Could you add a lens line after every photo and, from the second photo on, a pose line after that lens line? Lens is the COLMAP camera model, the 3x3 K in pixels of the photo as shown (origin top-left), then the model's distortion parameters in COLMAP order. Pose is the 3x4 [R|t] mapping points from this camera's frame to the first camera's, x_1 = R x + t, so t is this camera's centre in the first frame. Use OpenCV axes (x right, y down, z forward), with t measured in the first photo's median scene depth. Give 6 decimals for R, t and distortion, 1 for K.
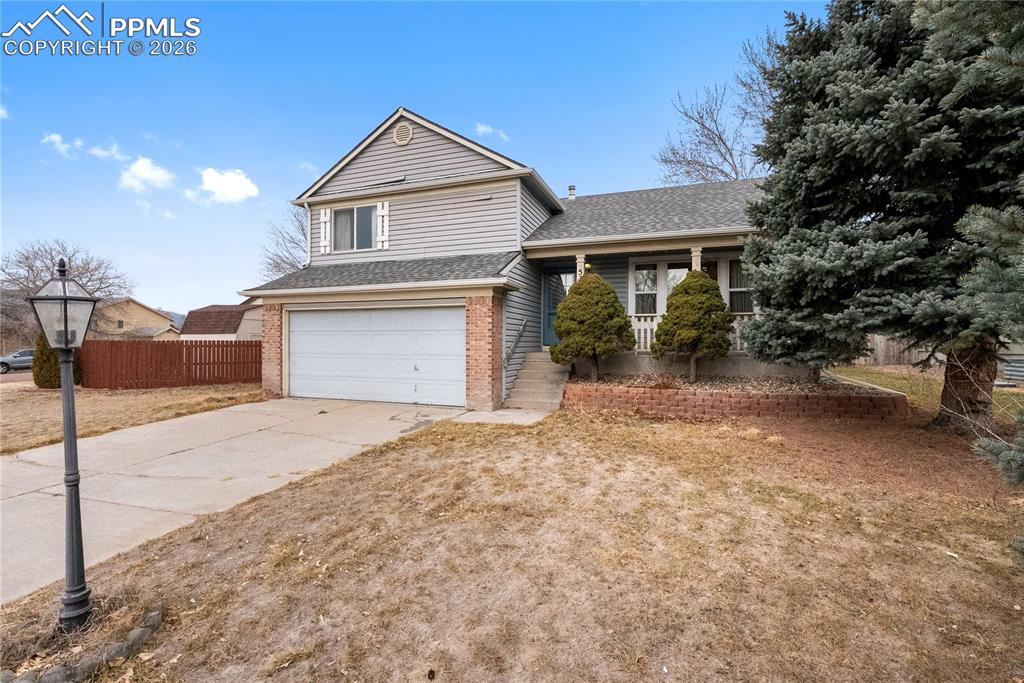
lens RADIAL K [[453.8, 0, 512.0], [0, 453.8, 341.5], [0, 0, 1]] dist [-0.002873, -0.000235]
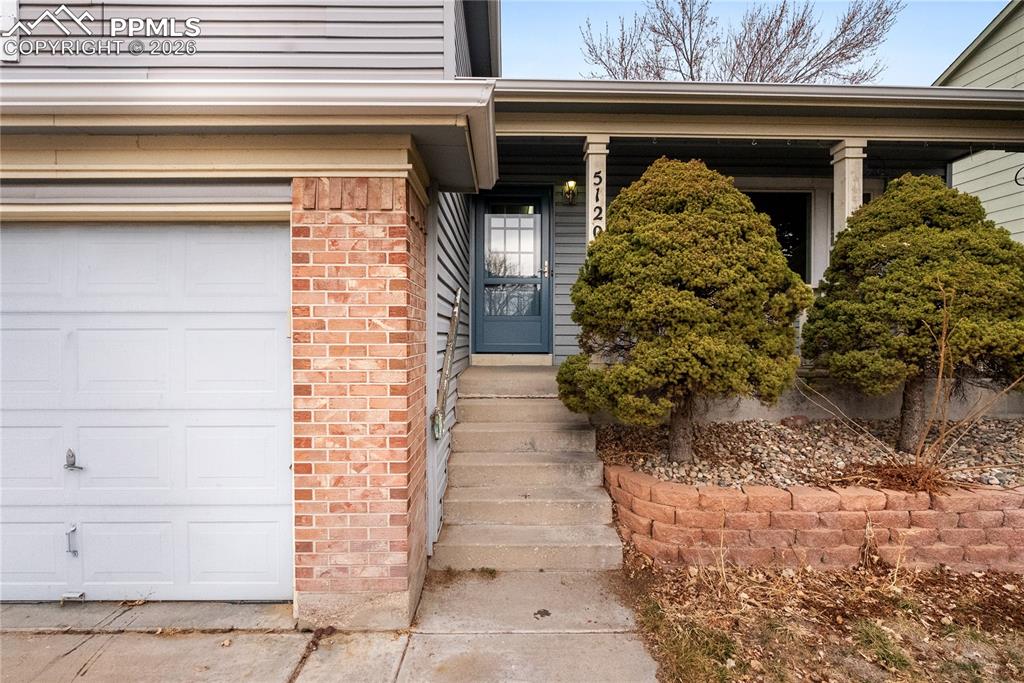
lens RADIAL K [[453.8, 0, 512.0], [0, 453.8, 341.5], [0, 0, 1]] dist [-0.002873, -0.000235]
pose [[0.931405, -0.005768, 0.363938, -0.078433], [0.002593, 0.999954, 0.009213, -0.010719], [-0.363975, -0.007637, 0.931378, 0.710220]]
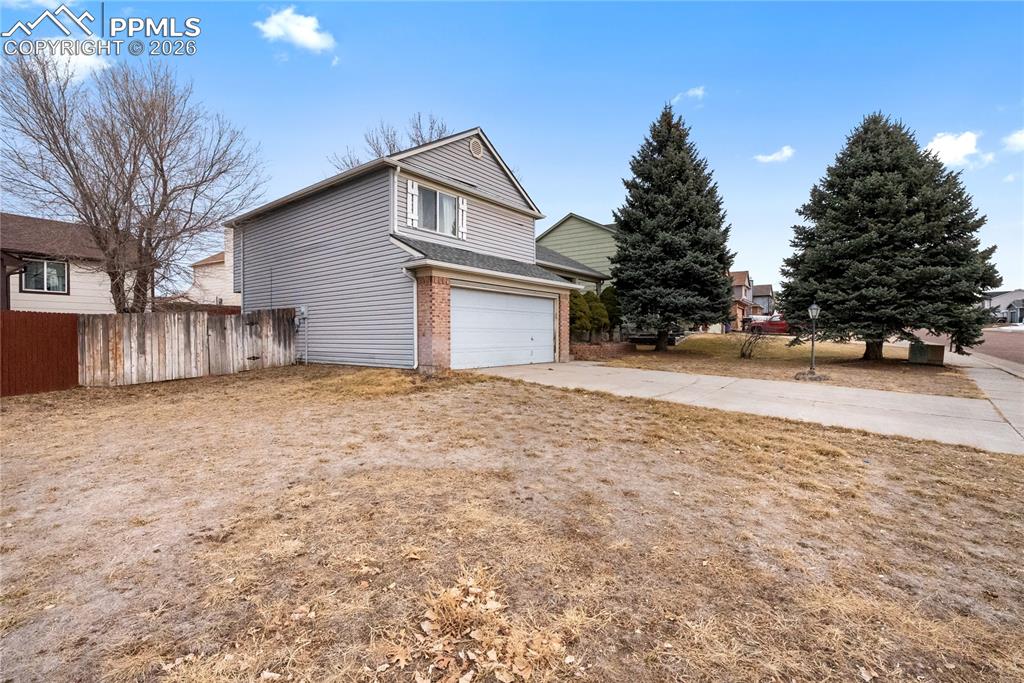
lens RADIAL K [[453.8, 0, 512.0], [0, 453.8, 341.5], [0, 0, 1]] dist [-0.002873, -0.000235]
pose [[0.314637, -0.009721, 0.949162, -1.663522], [0.002150, 0.999952, 0.009529, 0.056626], [-0.949210, -0.000957, 0.314643, 0.642374]]
